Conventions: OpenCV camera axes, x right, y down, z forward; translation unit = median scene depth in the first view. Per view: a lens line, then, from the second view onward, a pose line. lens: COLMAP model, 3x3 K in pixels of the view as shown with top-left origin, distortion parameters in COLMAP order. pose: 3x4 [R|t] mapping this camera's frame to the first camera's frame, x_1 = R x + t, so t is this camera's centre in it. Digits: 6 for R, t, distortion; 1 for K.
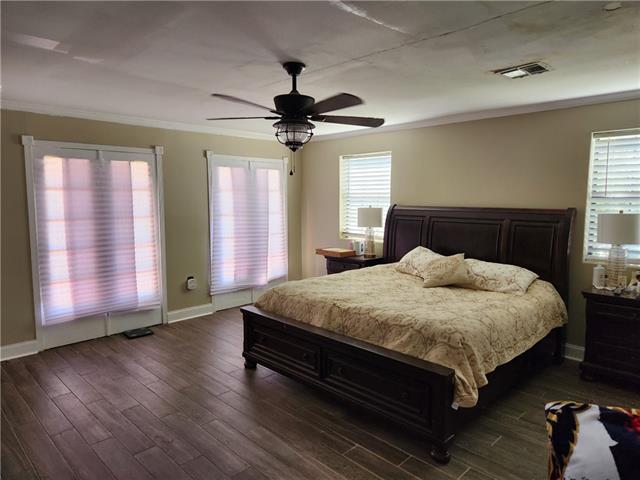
lens RADIAL K [[425.1, 0, 319.0], [0, 425.1, 239.8], [0, 0, 1]] dist [0.067485, -0.051415]
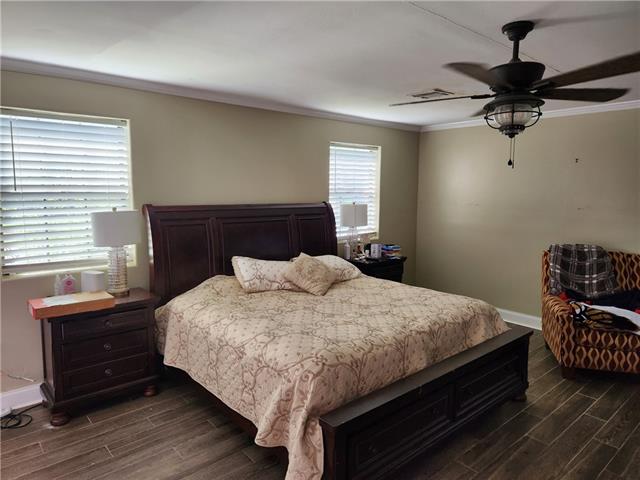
lens RADIAL K [[425.1, 0, 319.4], [0, 425.1, 241.5], [0, 0, 1]] dist [0.067485, -0.051415]
pose [[0.061949, -0.111758, 0.991803, -0.465063], [0.107584, 0.988669, 0.104685, -0.067705], [-0.992264, 0.100217, 0.073271, 0.704333]]
